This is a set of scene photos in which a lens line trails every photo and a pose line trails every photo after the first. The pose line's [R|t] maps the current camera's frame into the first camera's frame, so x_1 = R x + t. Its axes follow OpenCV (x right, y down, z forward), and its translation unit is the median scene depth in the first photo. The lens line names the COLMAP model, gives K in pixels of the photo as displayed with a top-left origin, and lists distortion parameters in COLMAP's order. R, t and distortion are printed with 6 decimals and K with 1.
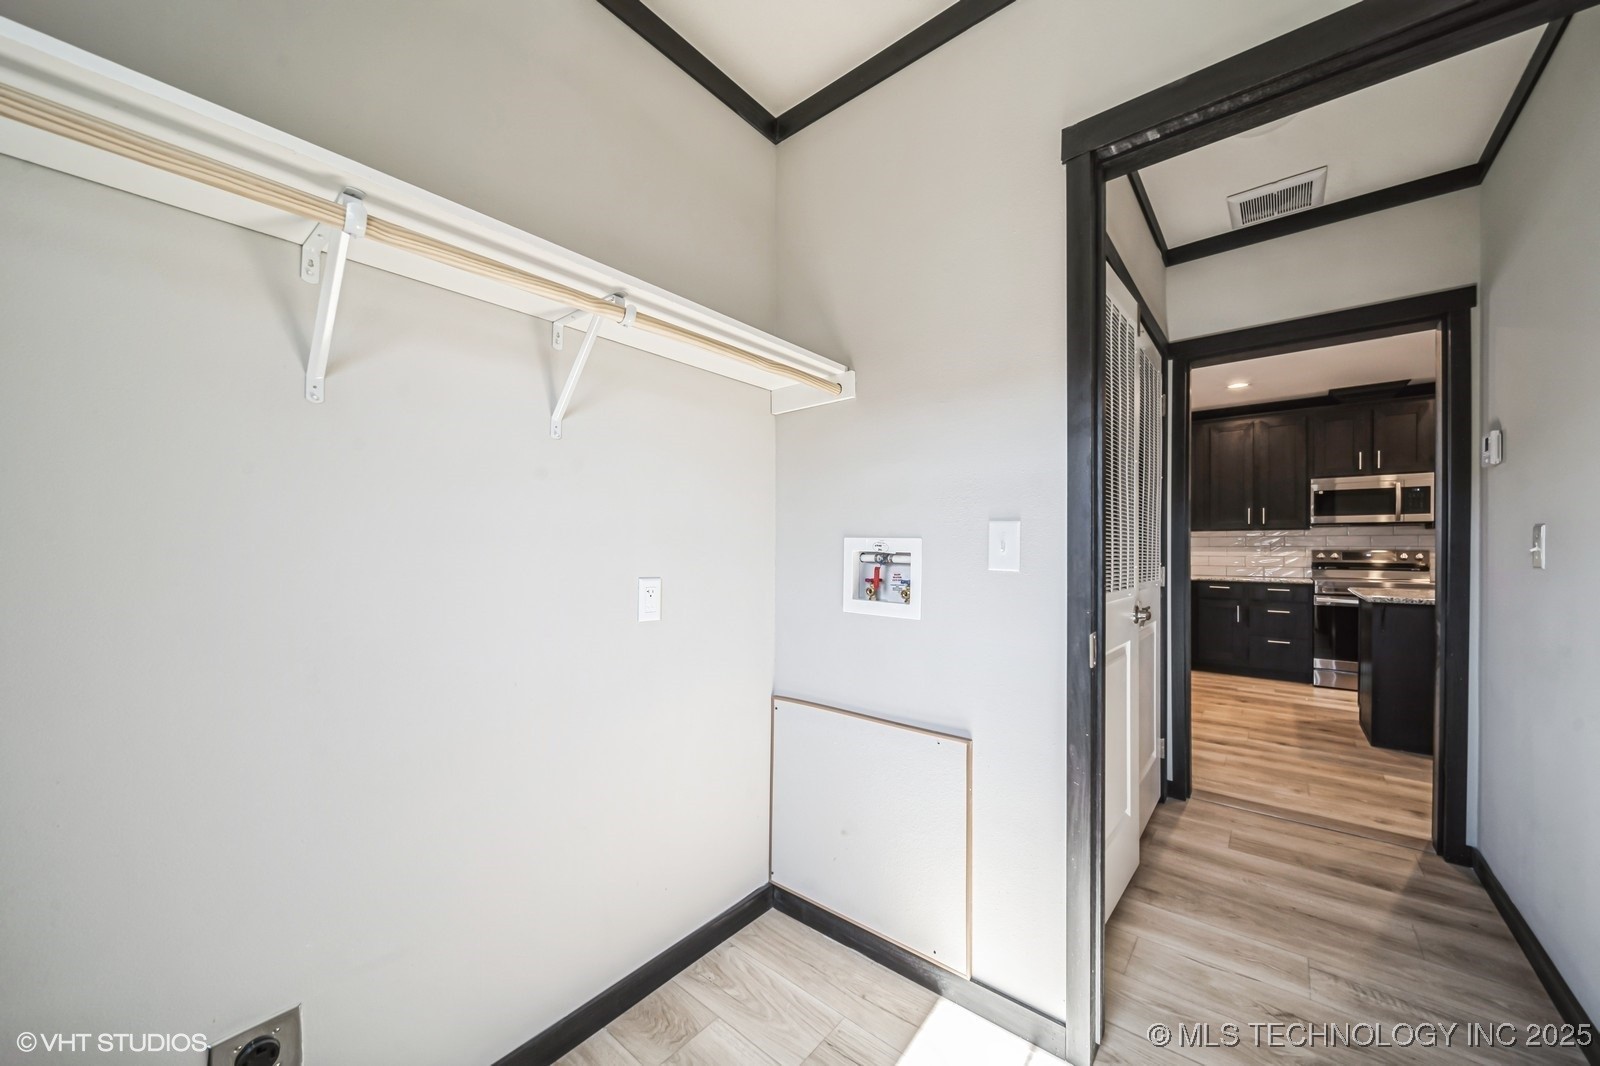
lens RADIAL K [[579.8, 0, 795.9], [0, 579.8, 539.8], [0, 0, 1]] dist [0.001485, -0.000114]
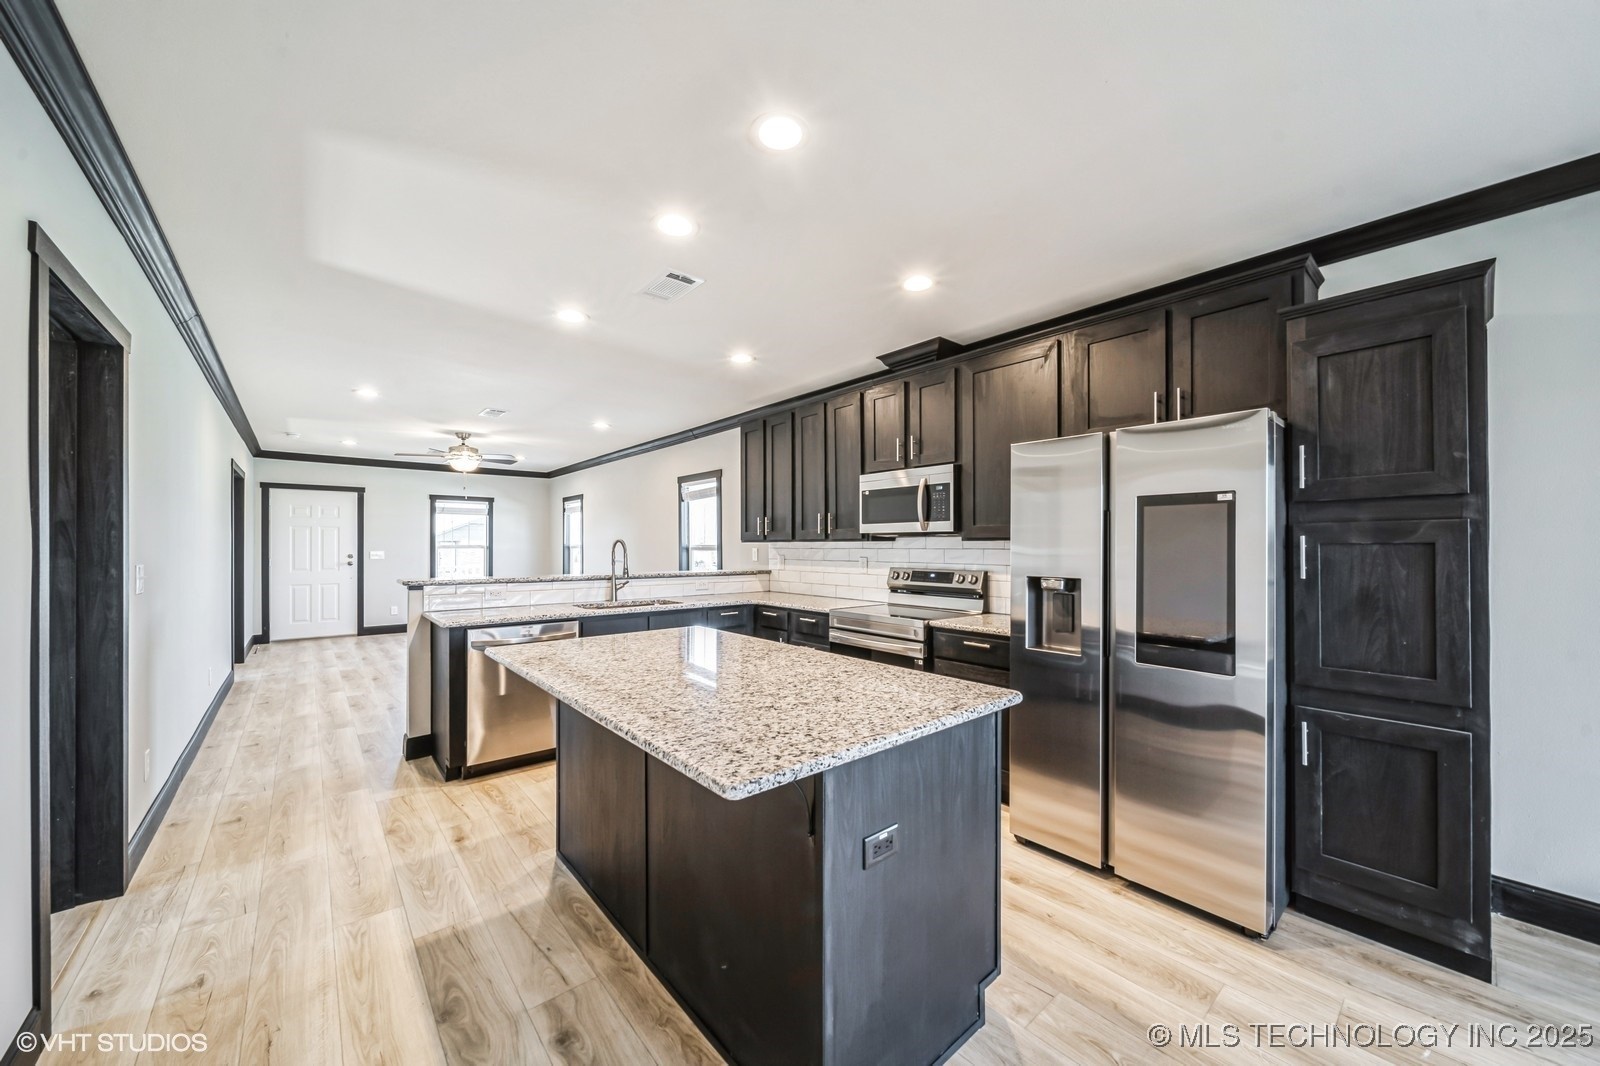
lens RADIAL K [[579.8, 0, 794.9], [0, 579.8, 541.2], [0, 0, 1]] dist [0.001485, -0.000114]
pose [[0.988737, 0.005165, -0.149577, 0.923114], [-0.006578, 0.999938, -0.008951, -0.011009], [0.149522, 0.009834, 0.988710, 0.235364]]
